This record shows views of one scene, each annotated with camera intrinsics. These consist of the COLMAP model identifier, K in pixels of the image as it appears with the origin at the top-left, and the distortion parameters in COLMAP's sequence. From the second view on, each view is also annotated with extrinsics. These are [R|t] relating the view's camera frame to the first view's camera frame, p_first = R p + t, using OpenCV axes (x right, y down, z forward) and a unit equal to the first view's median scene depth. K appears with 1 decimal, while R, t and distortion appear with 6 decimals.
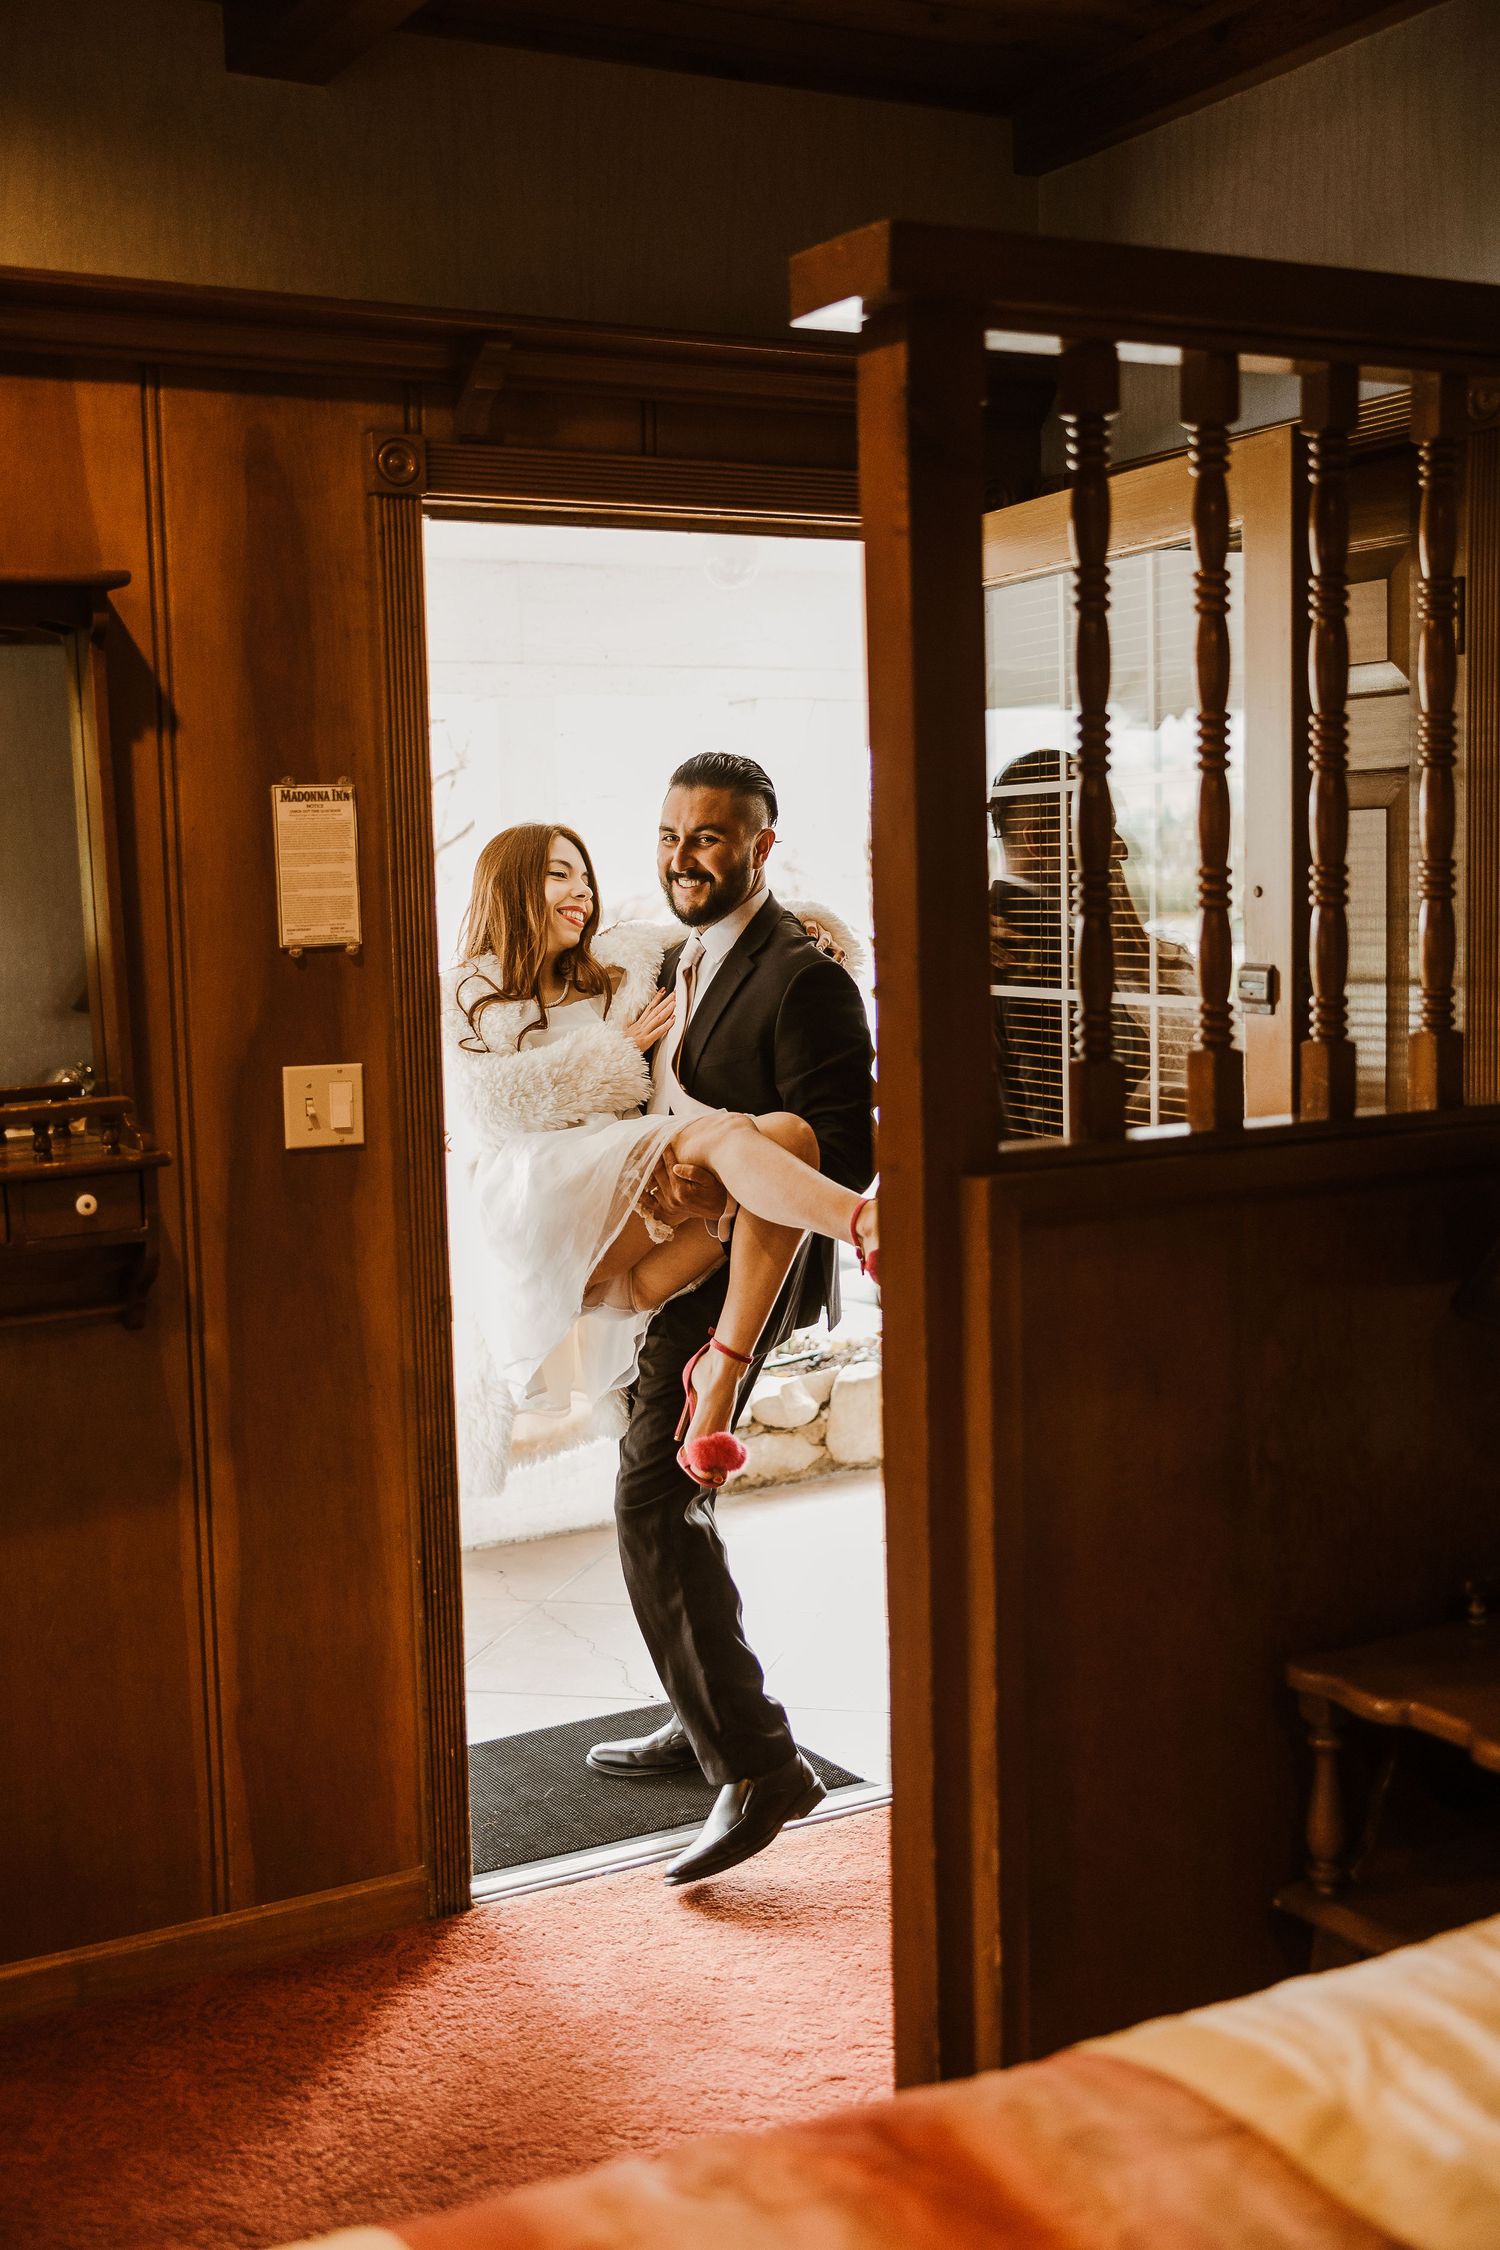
lens RADIAL K [[2503.2, 0, 704.7], [0, 2503.2, 1123.3], [0, 0, 1]] dist [0.001506, 0.007877]
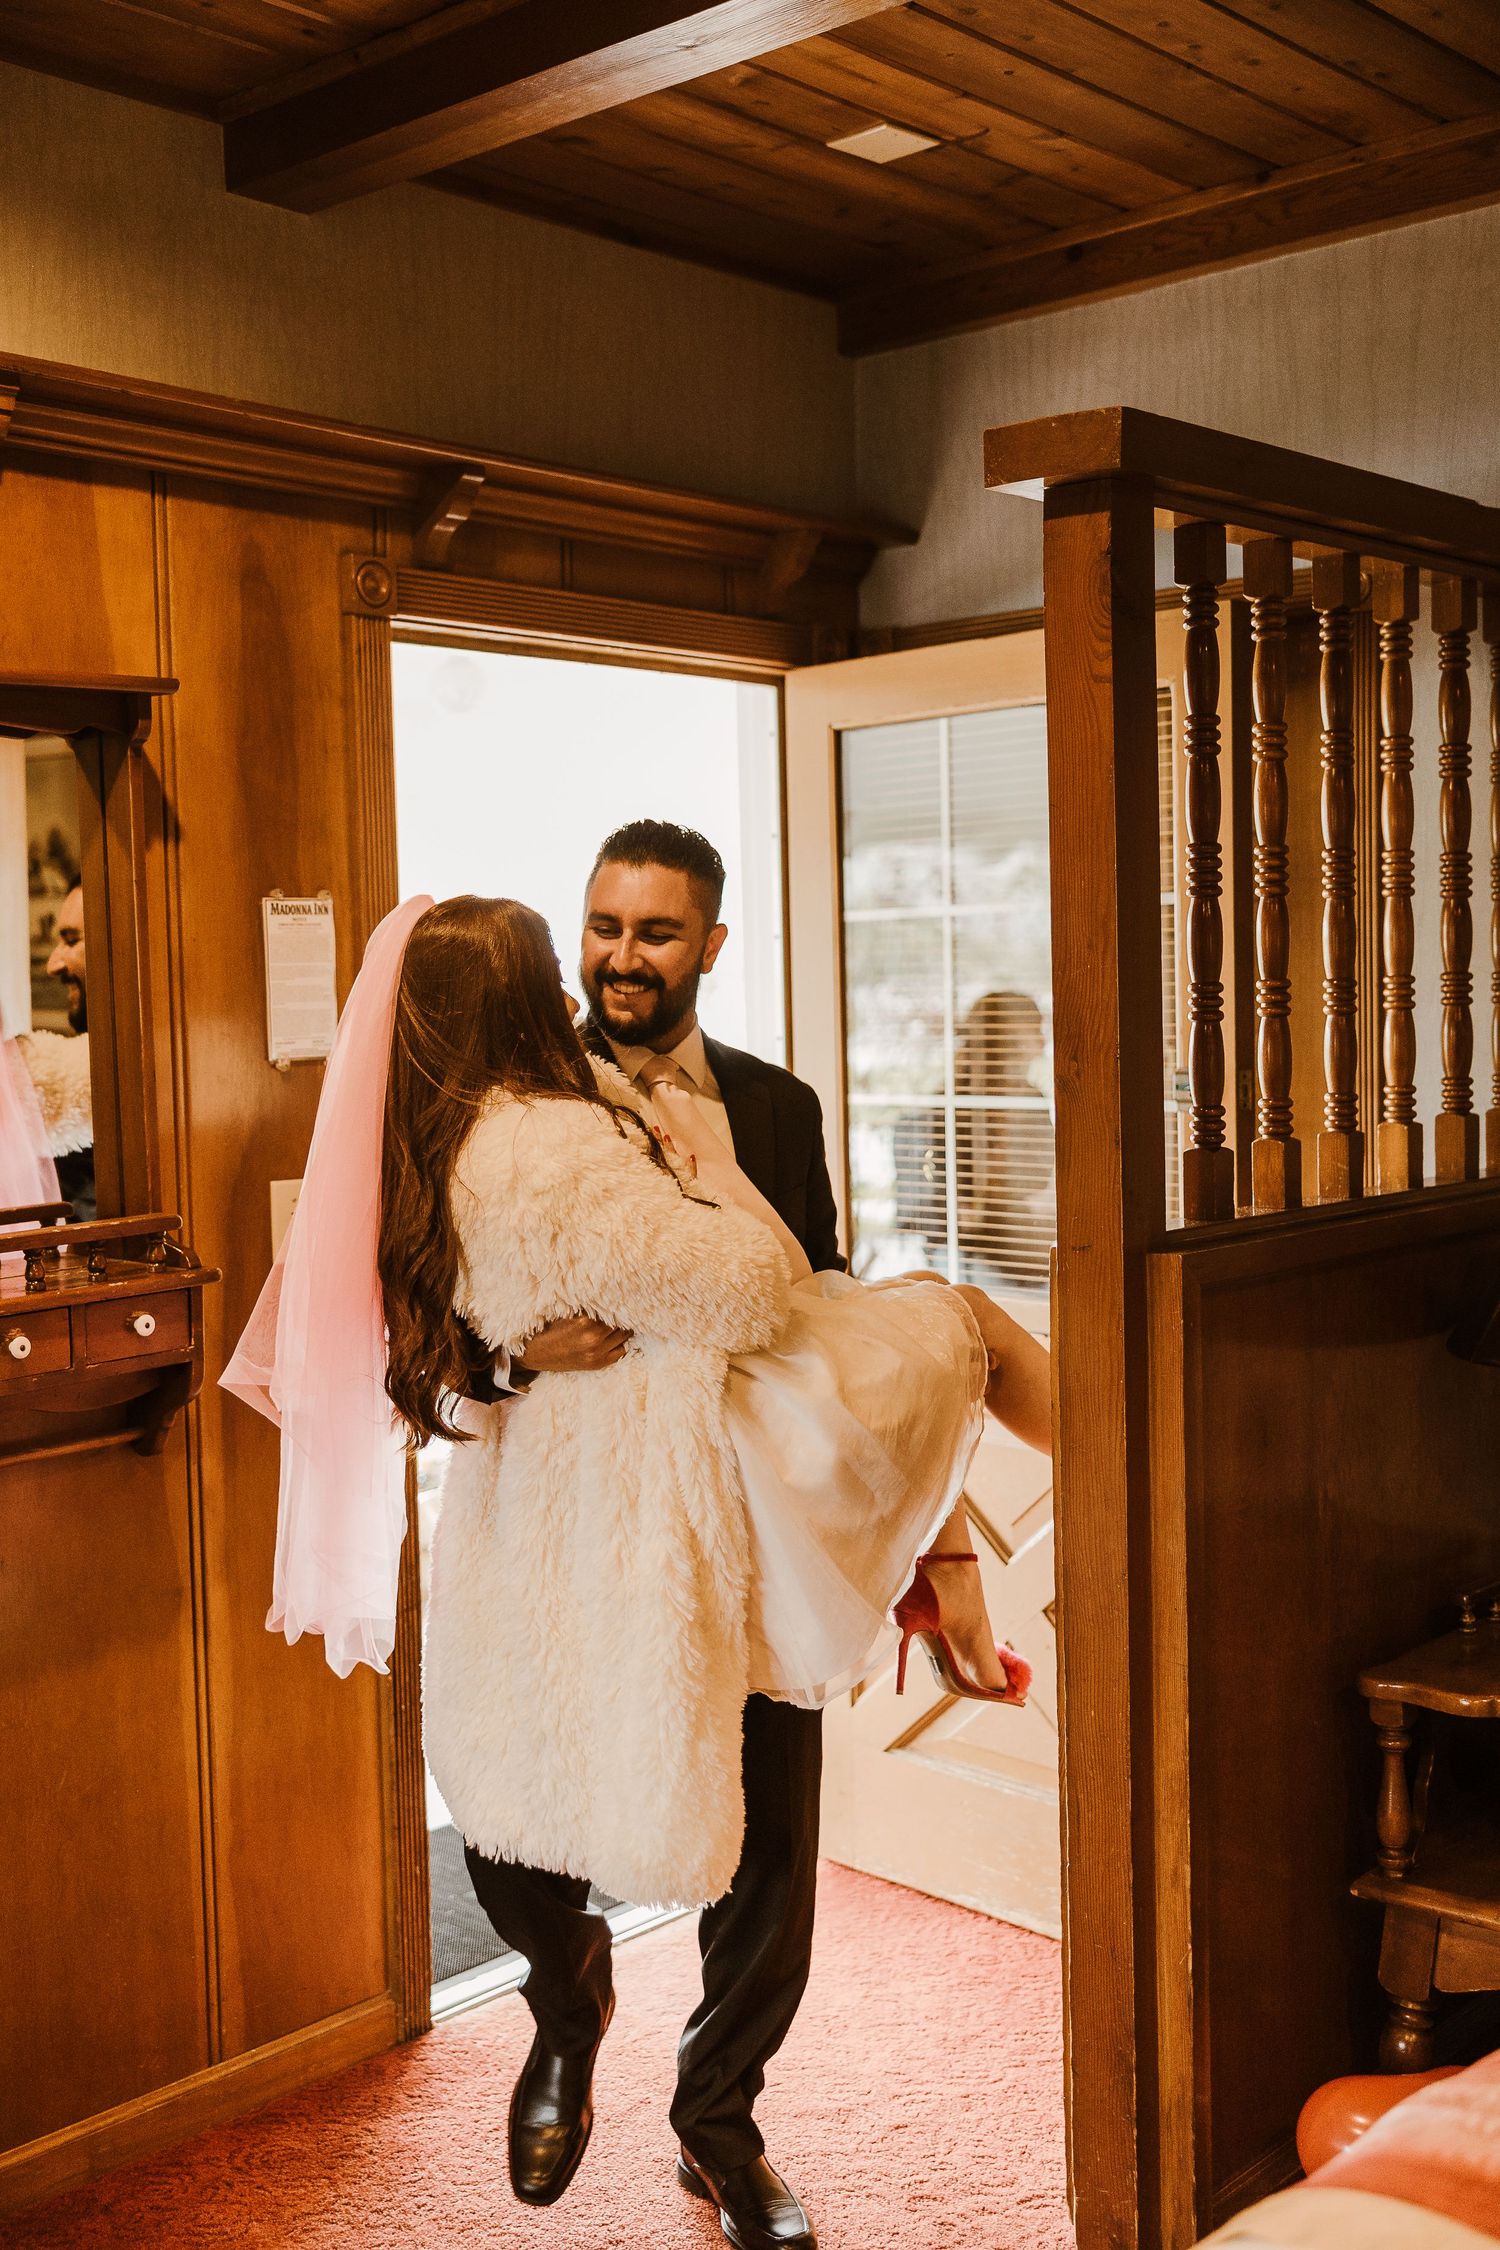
lens RADIAL K [[2503.2, 0, 704.7], [0, 2503.2, 1123.3], [0, 0, 1]] dist [0.001506, 0.007877]
pose [[0.941673, -0.014389, 0.336221, -0.342099], [0.032521, 0.998300, -0.048359, 0.007905], [-0.334954, 0.056473, 0.940541, 0.012205]]
